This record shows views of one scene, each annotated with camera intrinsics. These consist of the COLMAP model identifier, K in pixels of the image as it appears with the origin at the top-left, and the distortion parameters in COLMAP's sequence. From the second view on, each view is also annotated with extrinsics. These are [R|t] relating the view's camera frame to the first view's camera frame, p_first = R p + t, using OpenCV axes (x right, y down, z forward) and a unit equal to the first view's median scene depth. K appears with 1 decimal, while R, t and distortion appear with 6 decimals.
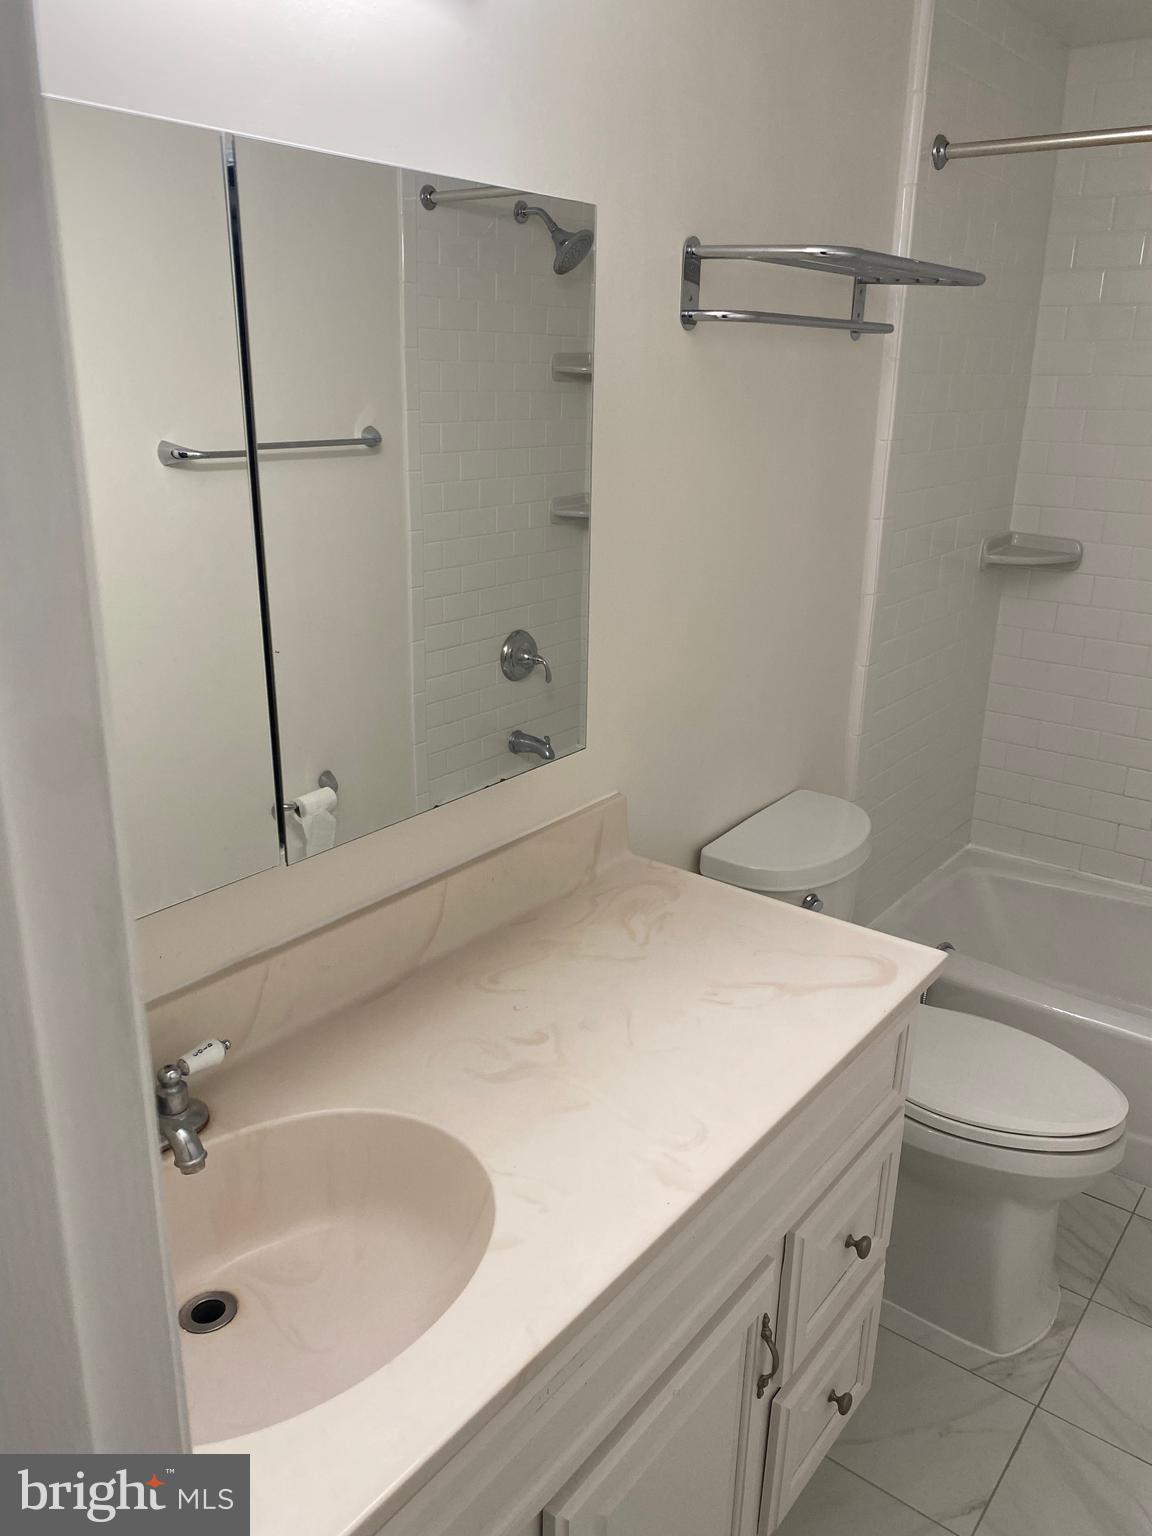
lens RADIAL K [[1169.6, 0, 580.3], [0, 1169.6, 778.2], [0, 0, 1]] dist [0.008622, 0.000574]
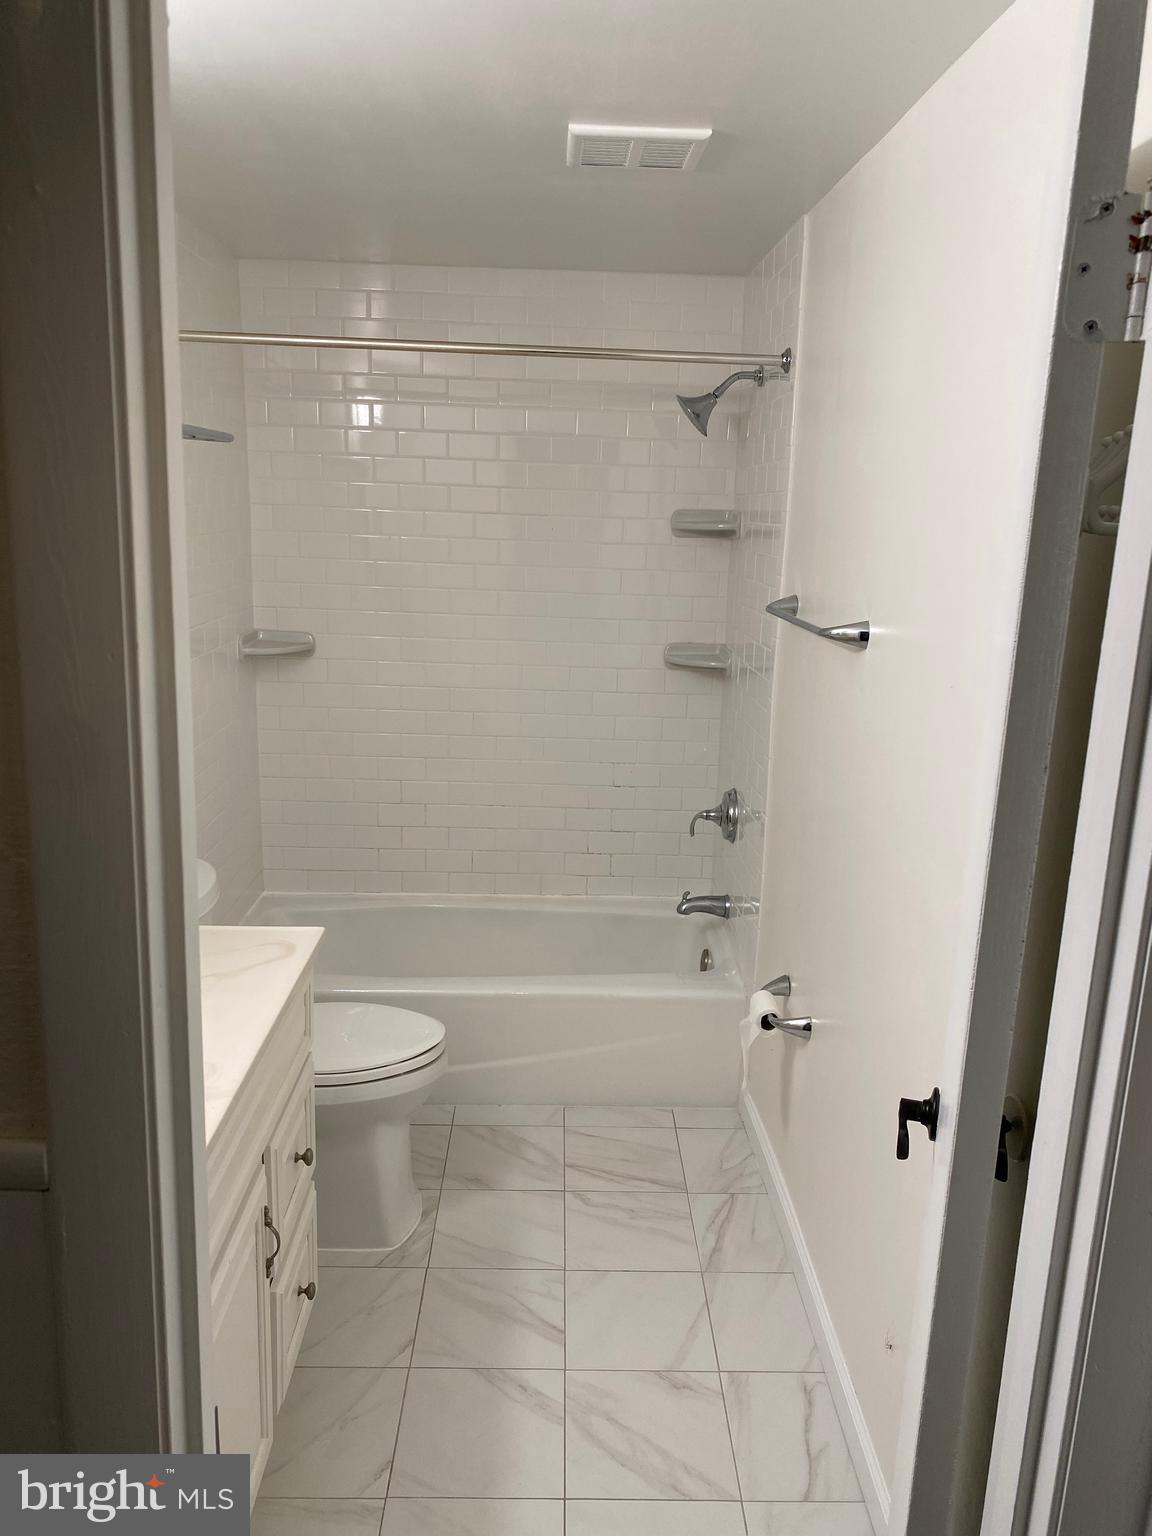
lens RADIAL K [[1169.6, 0, 577.0], [0, 1169.6, 766.5], [0, 0, 1]] dist [0.008622, 0.000574]
pose [[0.779986, -0.125731, 0.613036, -0.208196], [0.185347, 0.982071, -0.034406, 0.051985], [-0.597719, 0.140461, 0.789305, -0.215158]]
